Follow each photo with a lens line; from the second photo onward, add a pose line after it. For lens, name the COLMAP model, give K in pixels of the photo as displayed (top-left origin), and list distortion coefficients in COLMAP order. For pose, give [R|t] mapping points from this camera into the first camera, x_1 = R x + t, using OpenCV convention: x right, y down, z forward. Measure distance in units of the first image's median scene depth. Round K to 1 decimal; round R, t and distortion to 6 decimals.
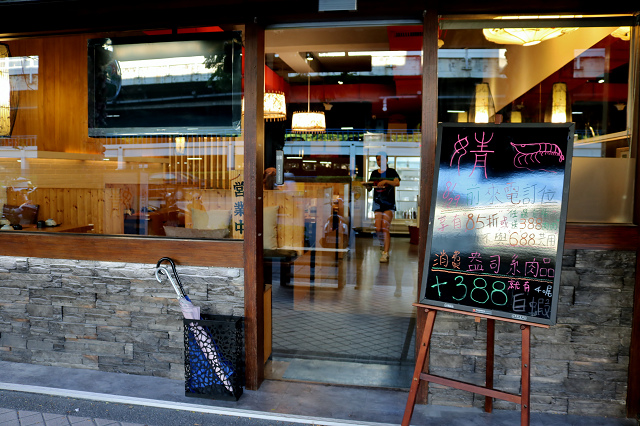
lens RADIAL K [[522.5, 0, 320.0], [0, 522.5, 213.0], [0, 0, 1]] dist [-0.151784, 0.112816]
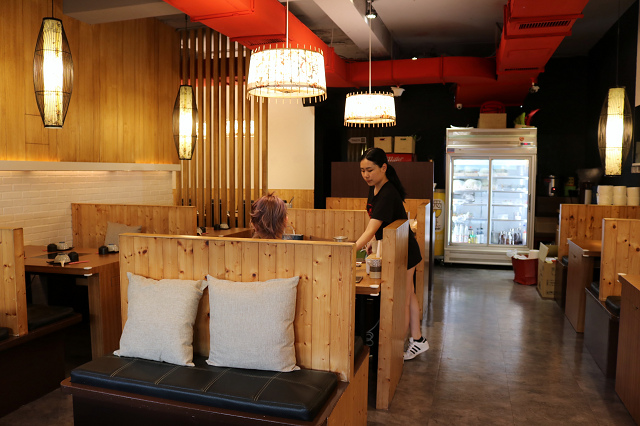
lens RADIAL K [[522.5, 0, 320.0], [0, 522.5, 213.0], [0, 0, 1]] dist [-0.151784, 0.112816]
pose [[0.992174, 0.005813, -0.124730, -0.002516], [-0.005410, 0.999979, 0.003572, -0.056457], [0.124748, -0.002869, 0.992184, 0.421393]]
